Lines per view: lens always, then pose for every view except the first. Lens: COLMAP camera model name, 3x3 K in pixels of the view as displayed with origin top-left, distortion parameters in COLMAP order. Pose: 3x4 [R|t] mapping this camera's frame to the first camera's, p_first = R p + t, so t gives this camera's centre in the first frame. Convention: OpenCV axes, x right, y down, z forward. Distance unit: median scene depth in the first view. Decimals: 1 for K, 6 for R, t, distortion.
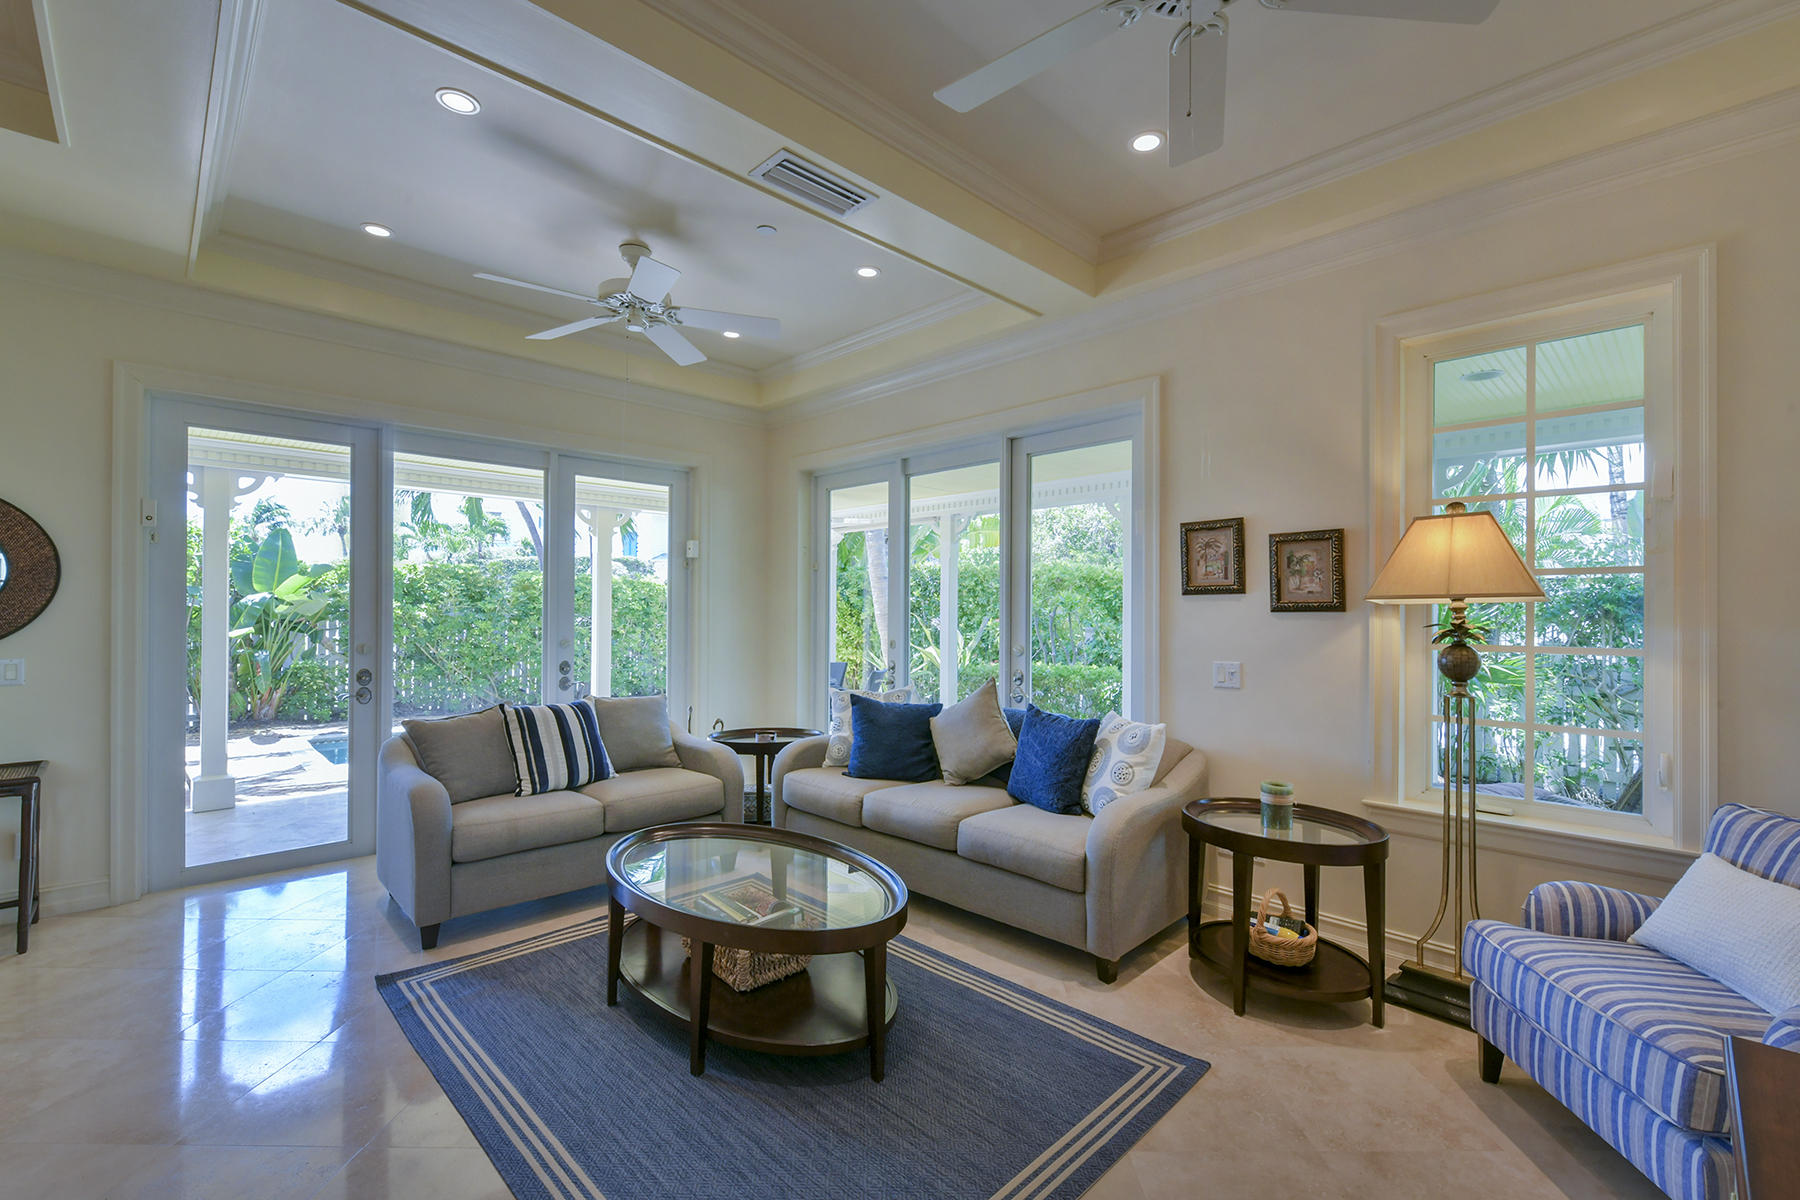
lens RADIAL K [[777.1, 0, 900.0], [0, 777.1, 600.0], [0, 0, 1]] dist [-0.000610, -0.000109]
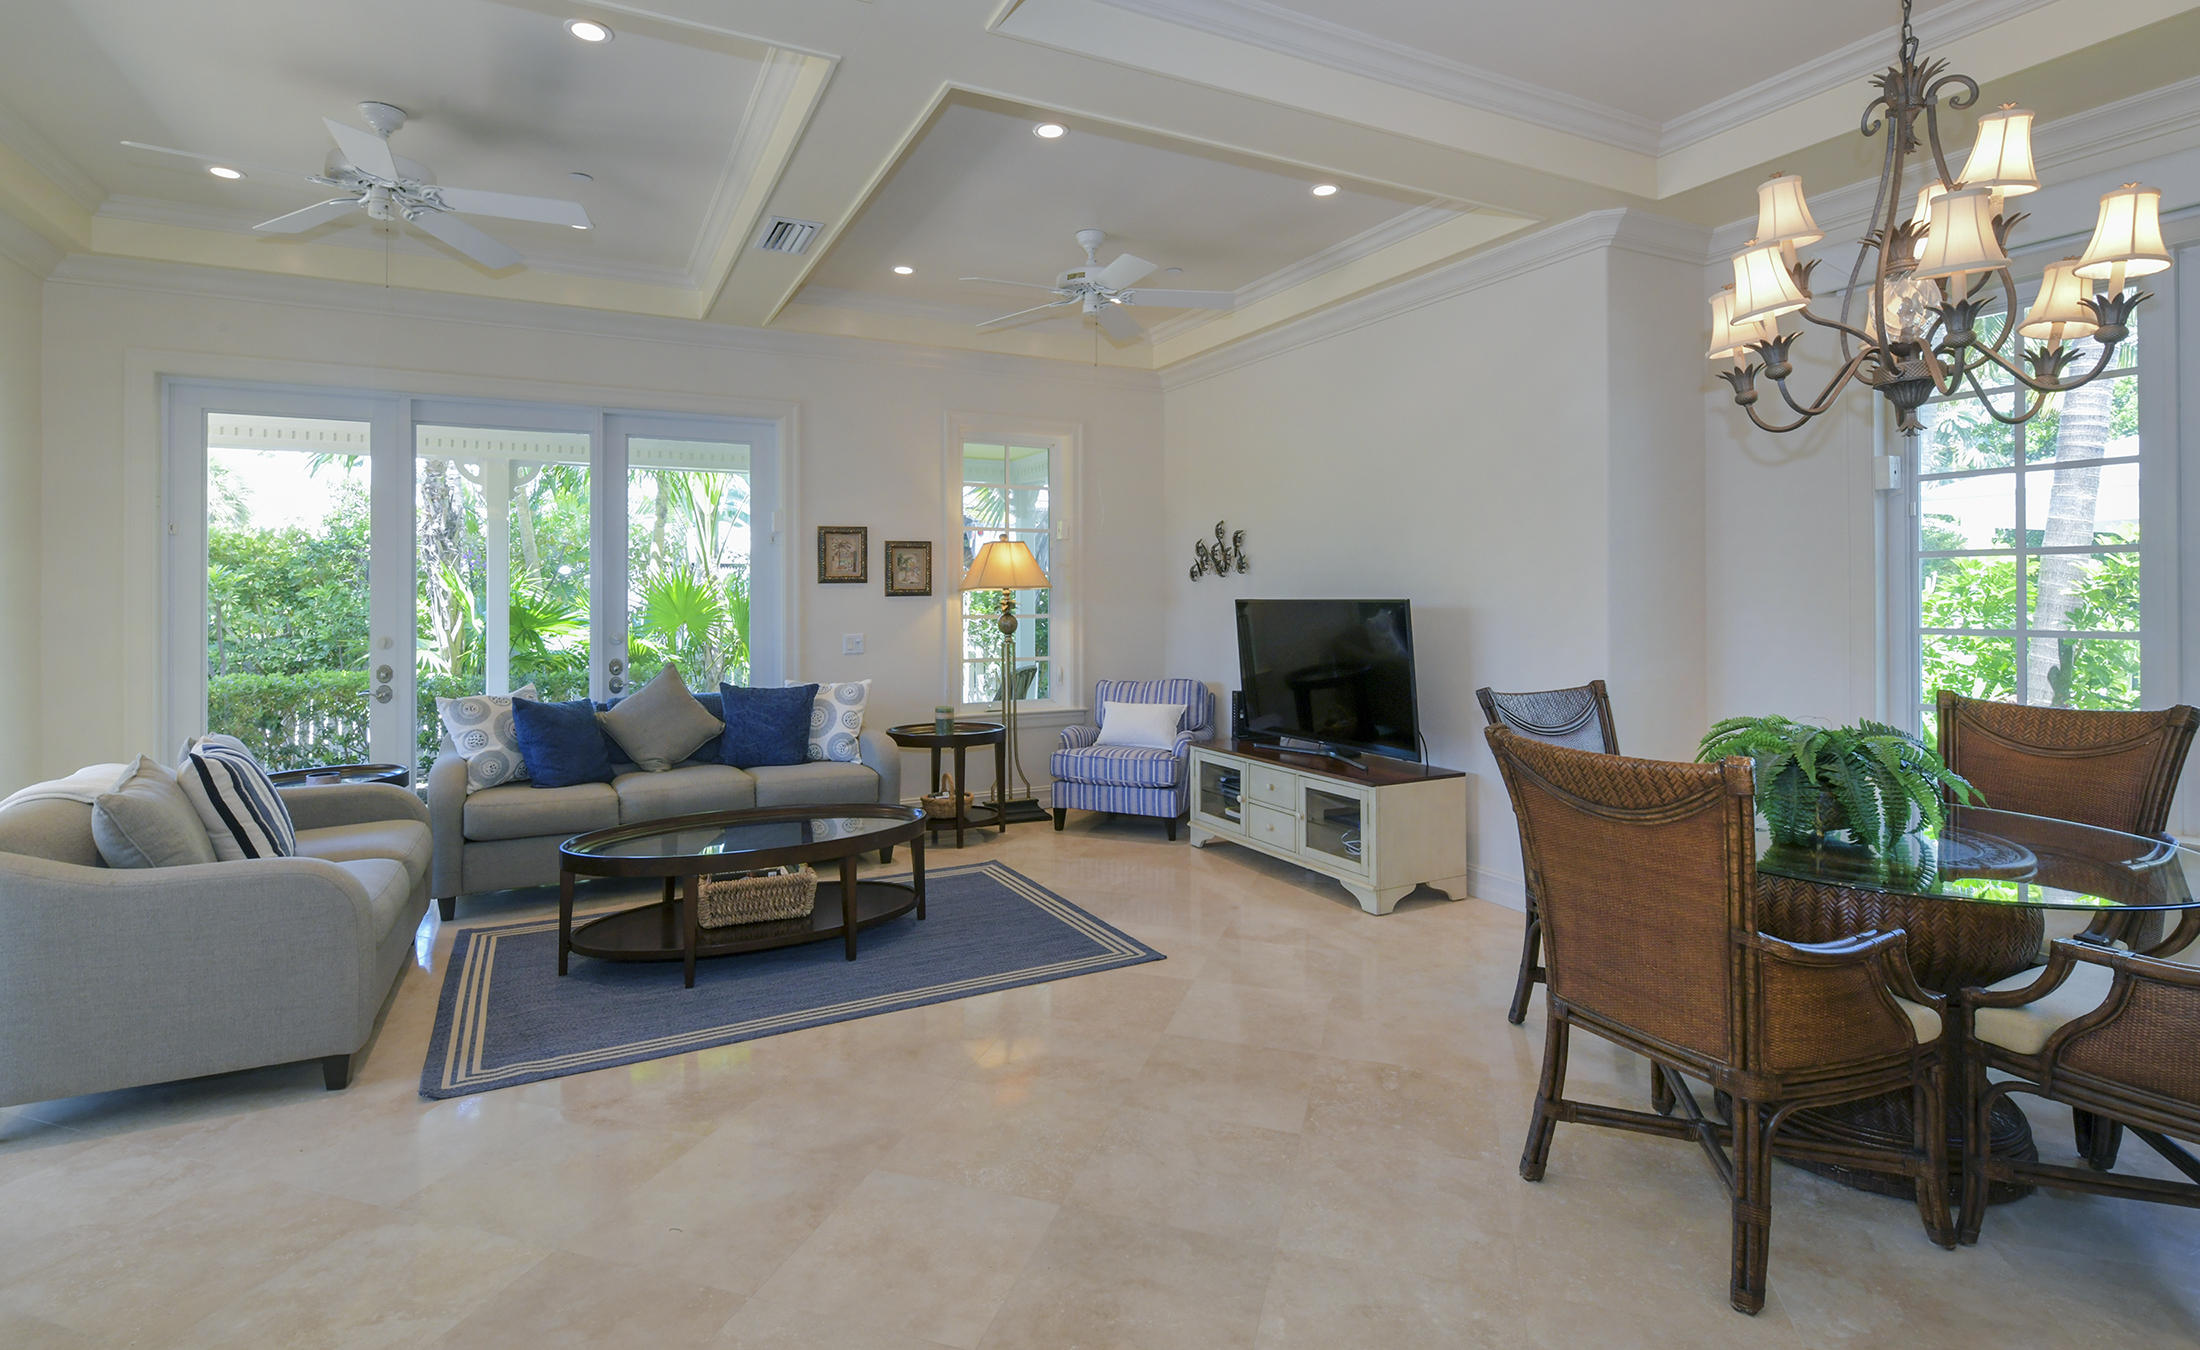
lens RADIAL K [[1063.5, 0, 1099.3], [0, 1063.5, 580.4], [0, 0, 1]] dist [0.000596, 0.000052]
pose [[0.293969, 0.007338, 0.955787, -1.240499], [-0.008378, 0.999952, -0.005100, -0.006668], [-0.955778, -0.006509, 0.294016, 0.067906]]
